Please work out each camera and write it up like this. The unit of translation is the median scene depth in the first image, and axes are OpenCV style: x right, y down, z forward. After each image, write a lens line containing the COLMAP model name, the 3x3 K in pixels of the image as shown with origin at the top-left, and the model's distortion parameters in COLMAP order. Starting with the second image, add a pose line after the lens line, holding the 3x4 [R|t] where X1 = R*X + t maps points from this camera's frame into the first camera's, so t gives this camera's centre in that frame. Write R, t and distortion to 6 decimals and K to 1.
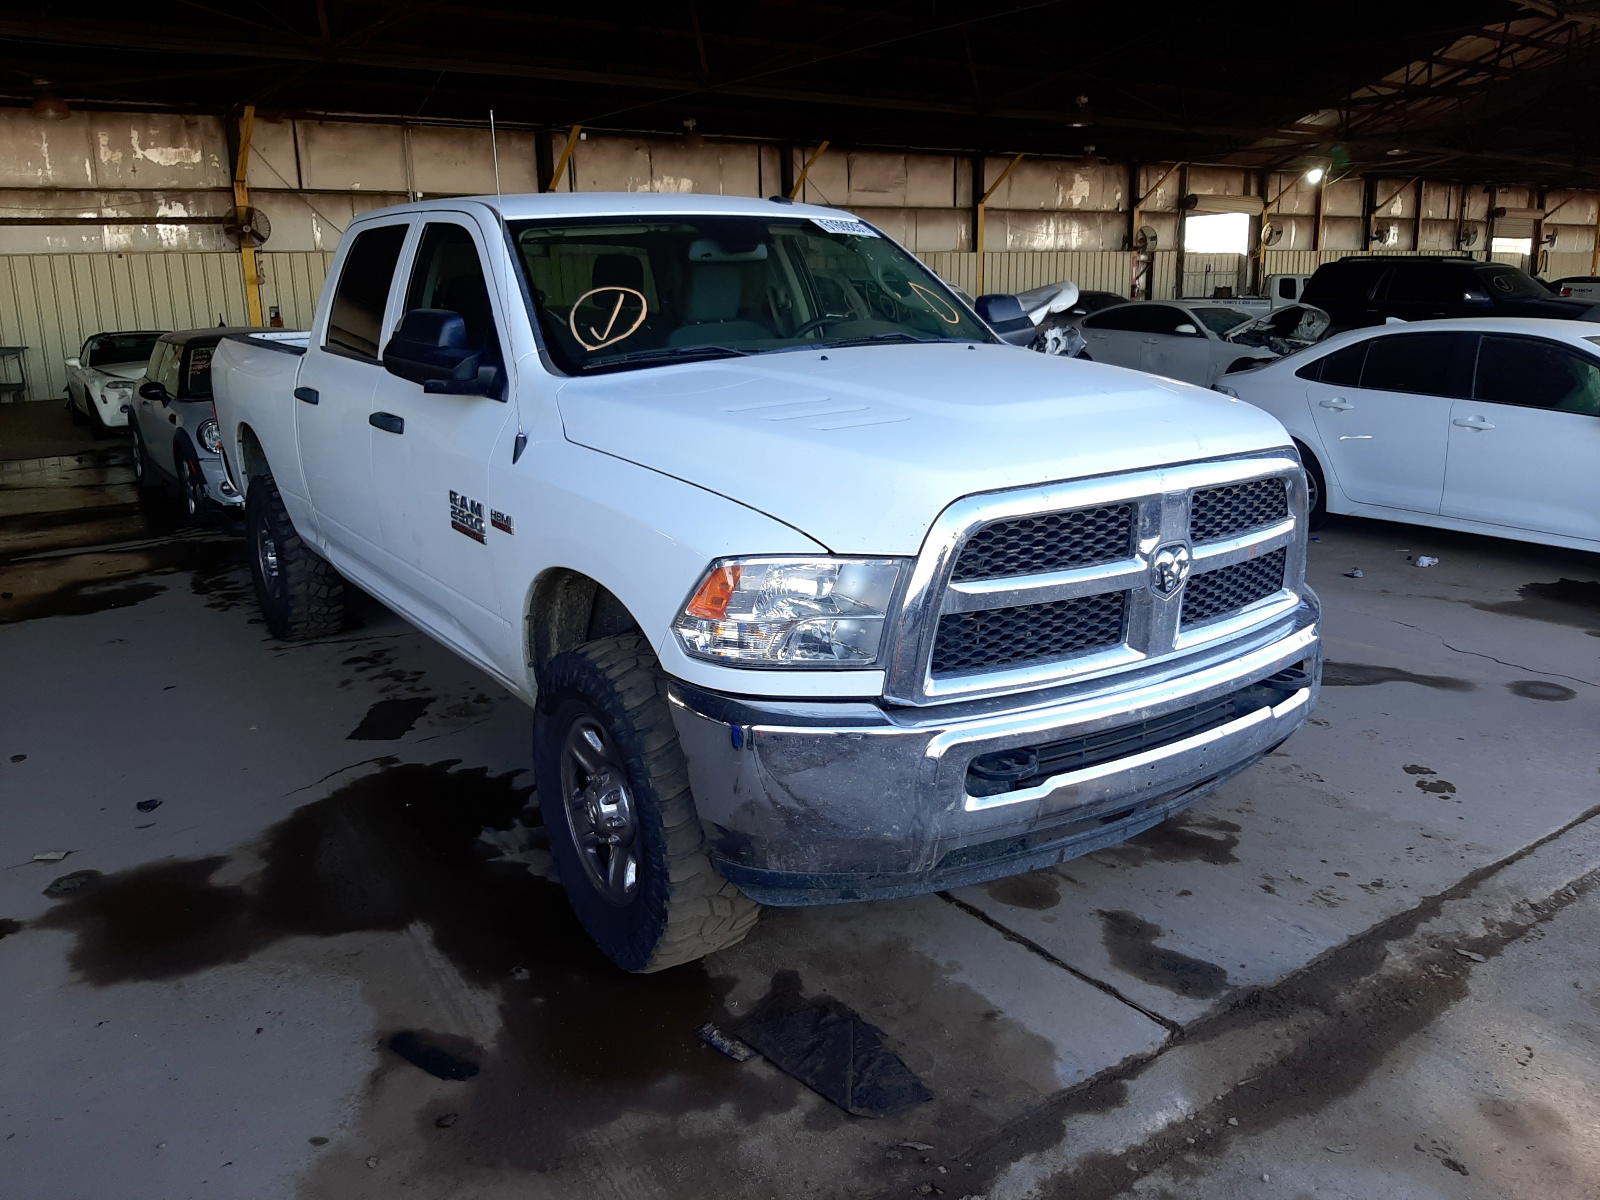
lens RADIAL K [[1255.2, 0, 809.2], [0, 1255.2, 602.5], [0, 0, 1]] dist [0.013737, -0.054298]
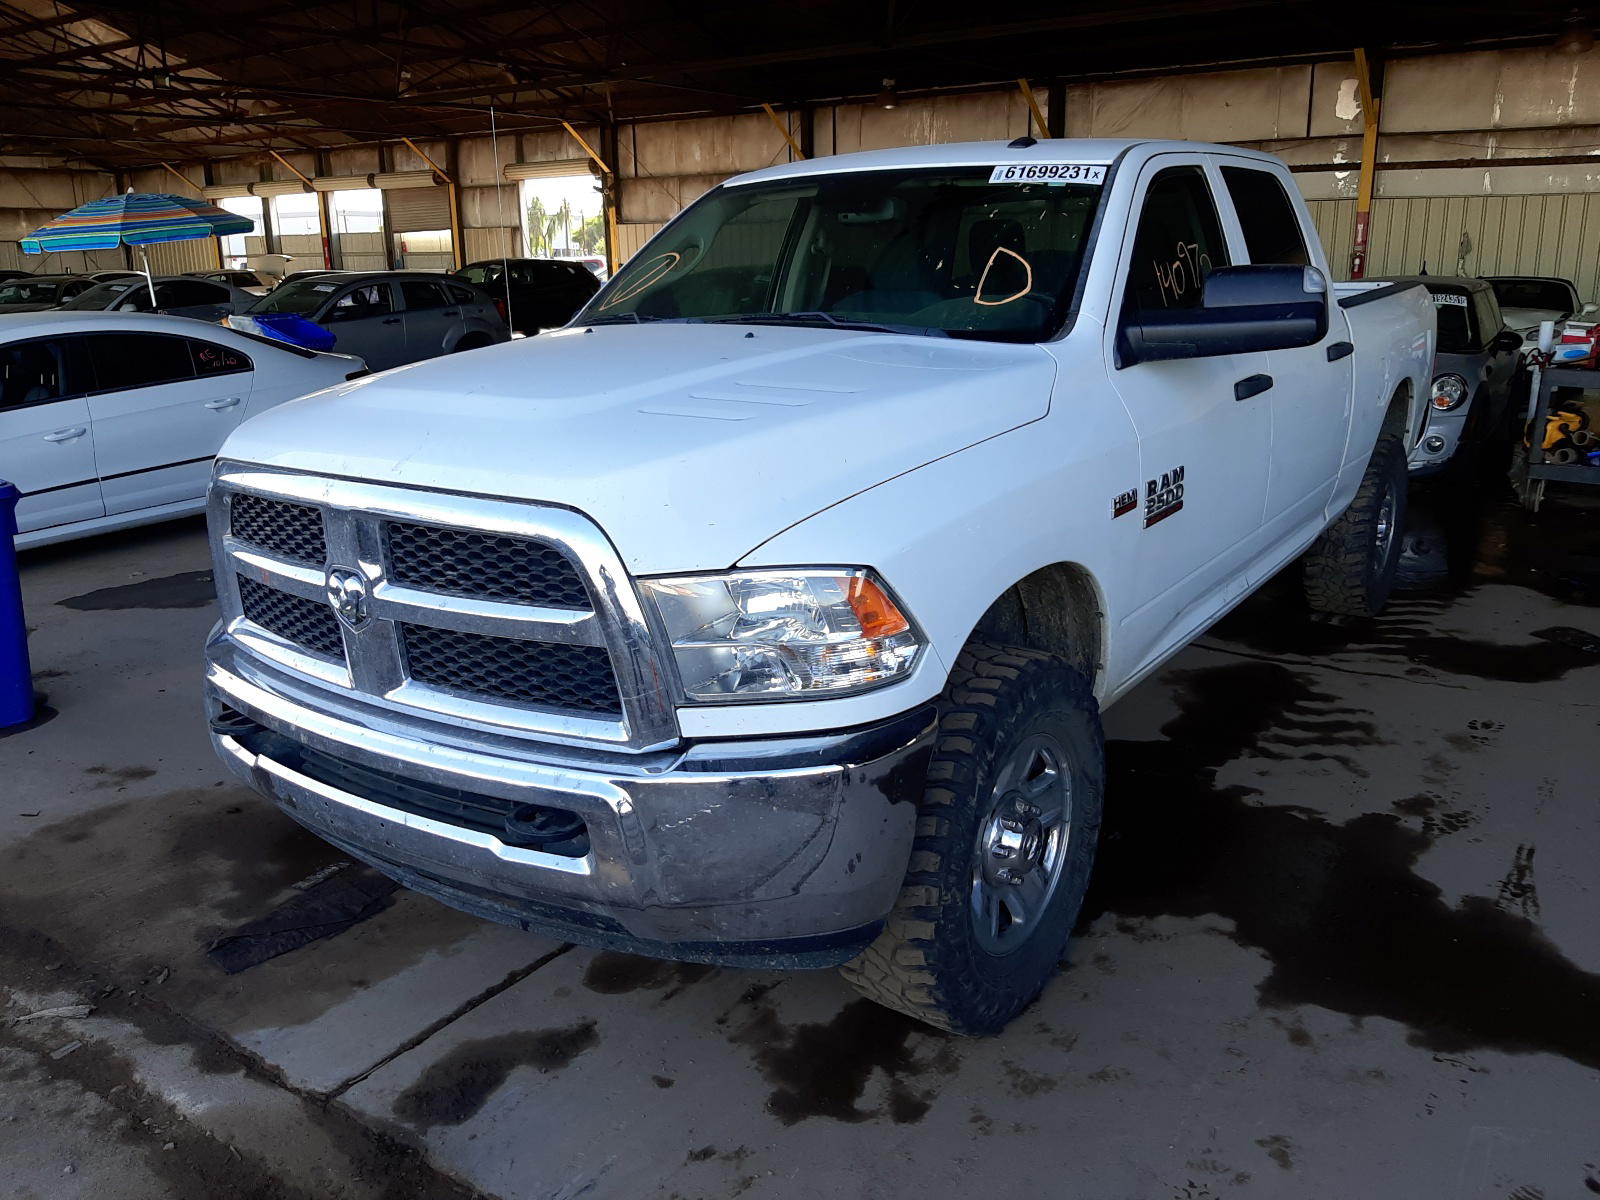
lens RADIAL K [[1255.2, 0, 807.9], [0, 1255.2, 593.1], [0, 0, 1]] dist [0.013737, -0.054298]
pose [[0.342288, 0.258812, -0.903247, 1.075968], [-0.221183, 0.956495, 0.190251, -0.241323], [0.913191, 0.134663, 0.384641, 0.872420]]
